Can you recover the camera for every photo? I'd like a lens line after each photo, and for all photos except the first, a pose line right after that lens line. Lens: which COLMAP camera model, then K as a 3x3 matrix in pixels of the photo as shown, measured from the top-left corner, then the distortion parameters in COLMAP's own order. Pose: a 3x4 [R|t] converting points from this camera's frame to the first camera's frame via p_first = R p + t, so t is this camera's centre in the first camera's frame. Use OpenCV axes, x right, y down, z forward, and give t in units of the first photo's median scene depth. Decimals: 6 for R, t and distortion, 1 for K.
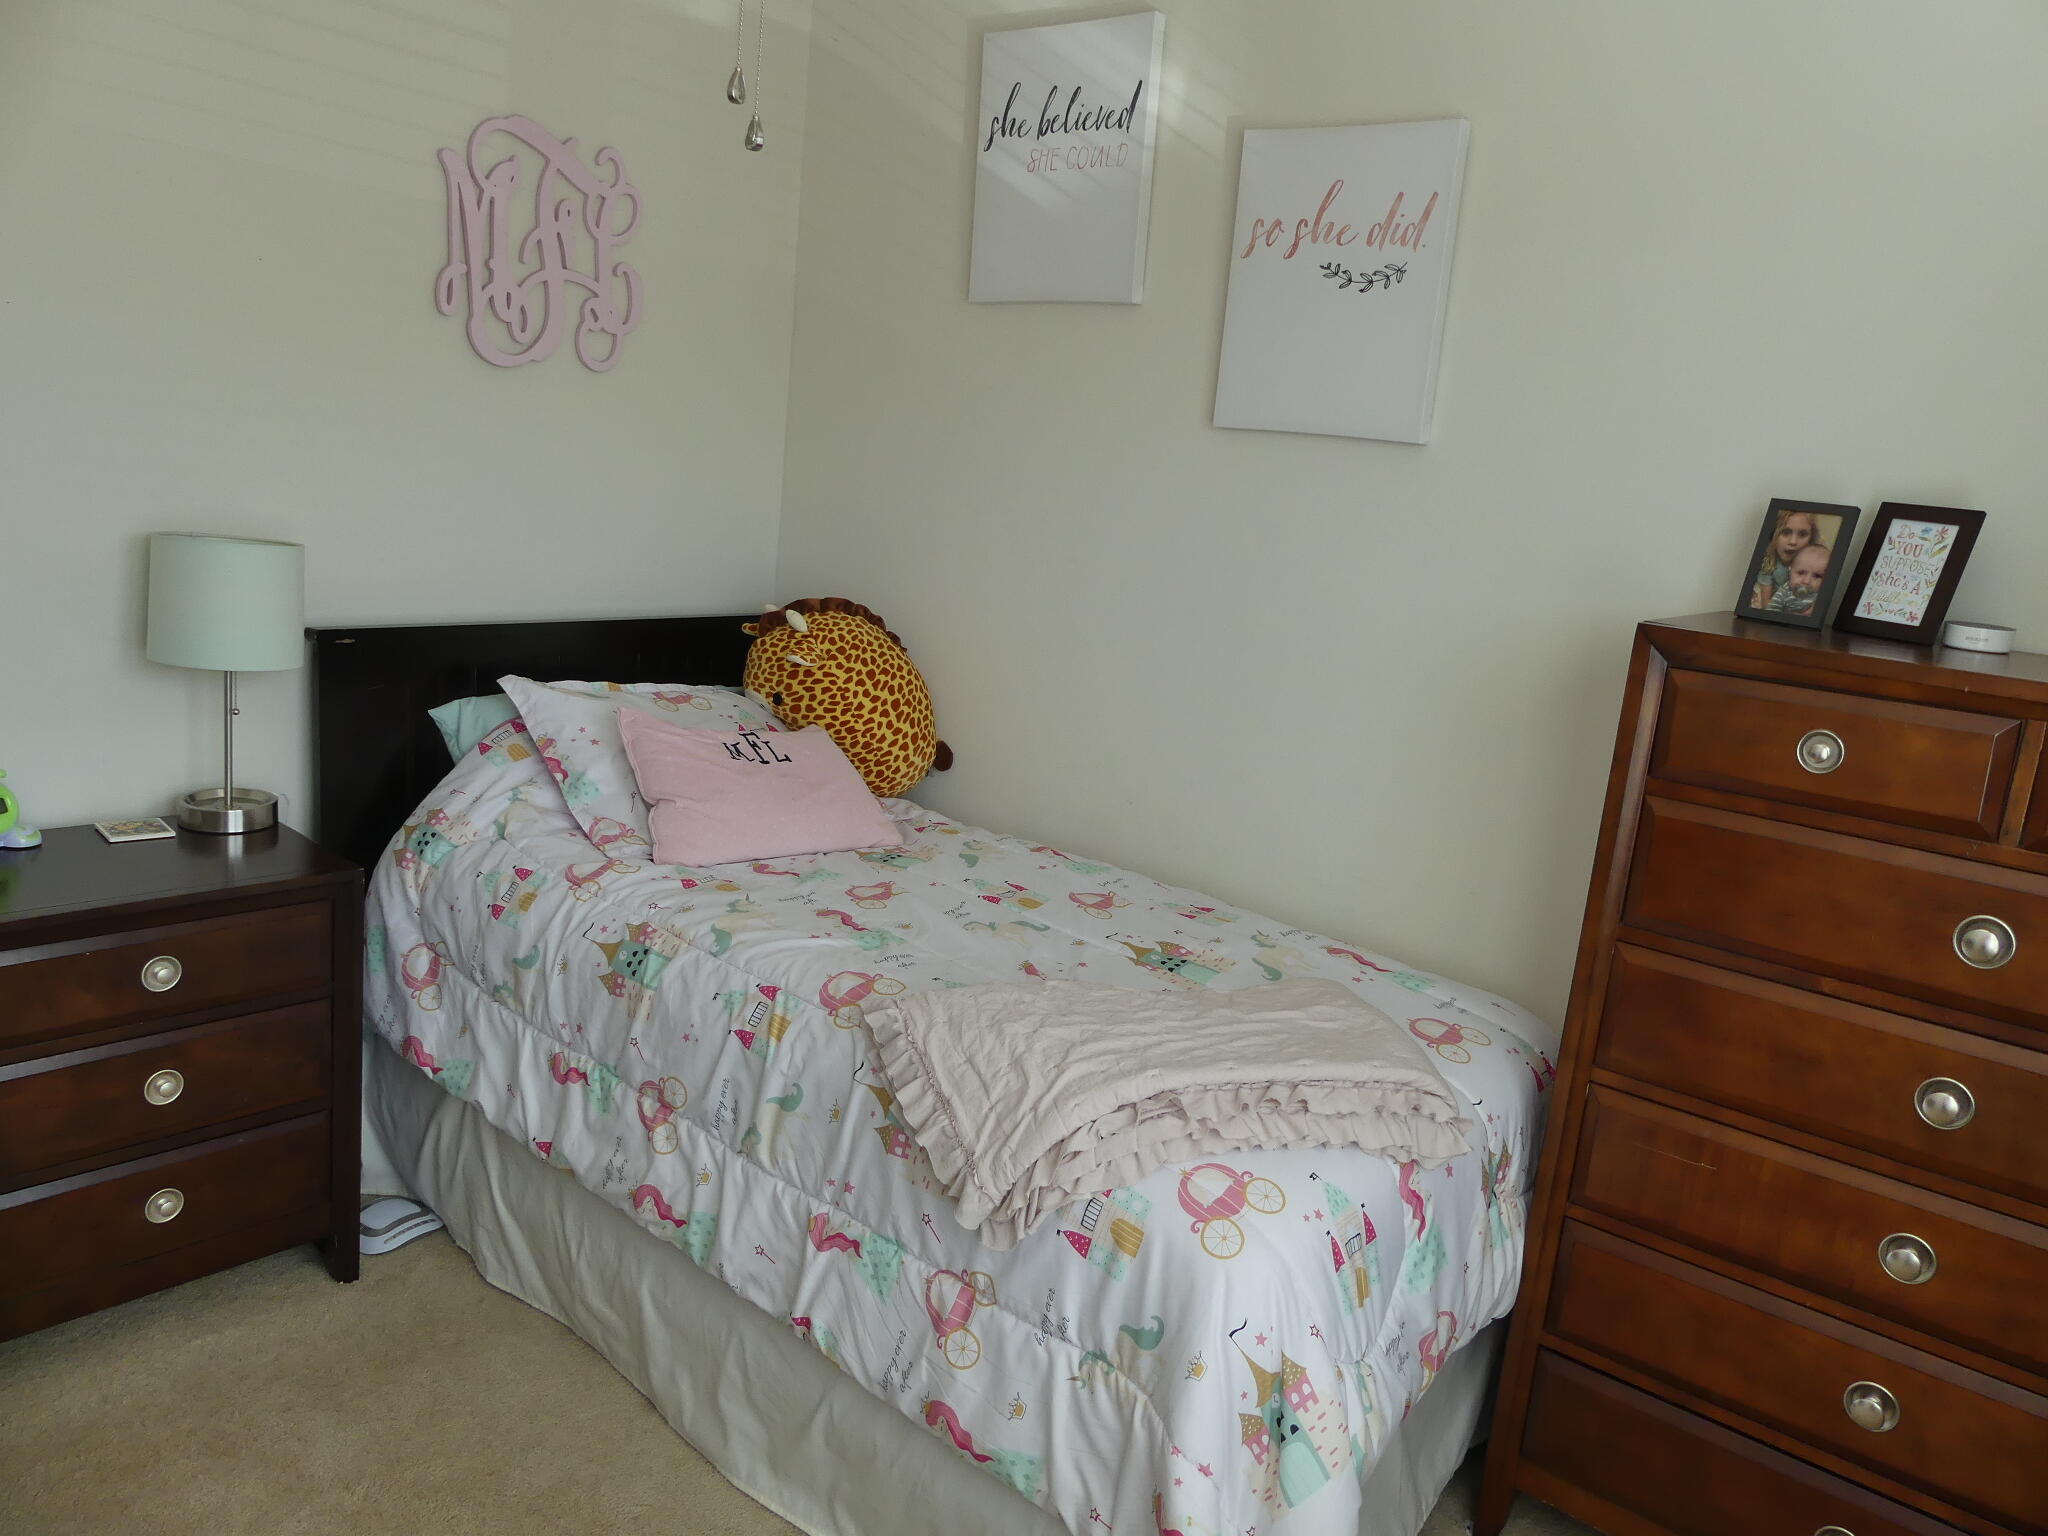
lens RADIAL K [[1526.9, 0, 1031.0], [0, 1526.9, 767.4], [0, 0, 1]] dist [-0.049335, 0.042361]
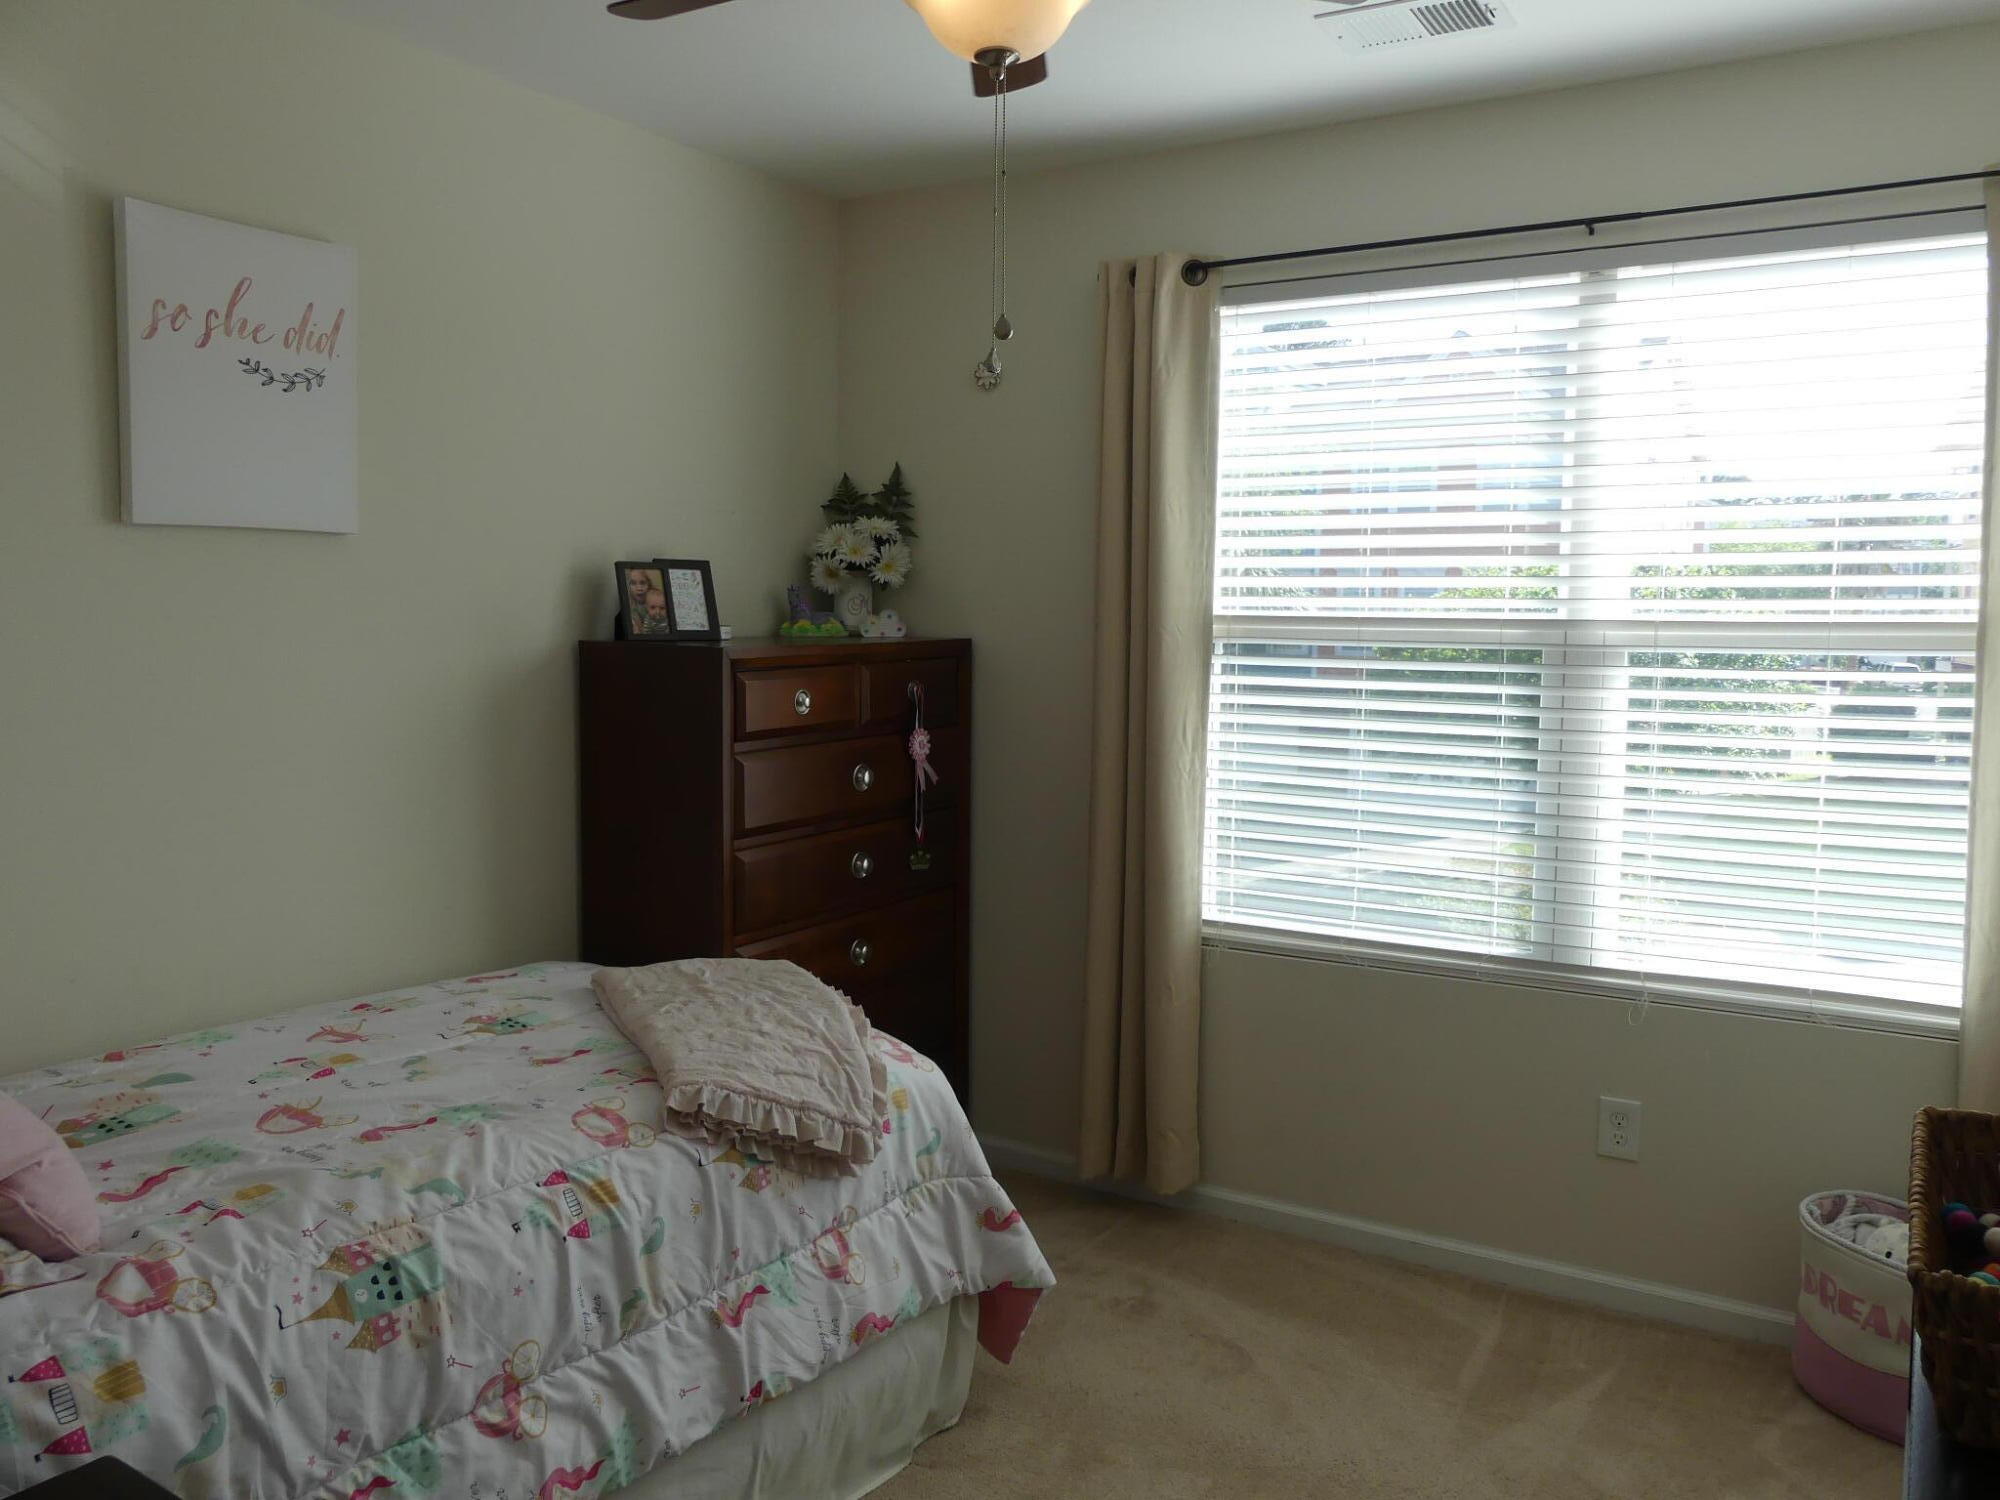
lens RADIAL K [[1491.1, 0, 1006.9], [0, 1491.1, 754.1], [0, 0, 1]] dist [-0.049335, 0.042361]
pose [[-0.112228, -0.202062, 0.972921, -0.888337], [0.186390, 0.957447, 0.220348, -0.211487], [-0.976045, 0.206073, -0.069790, 0.656752]]
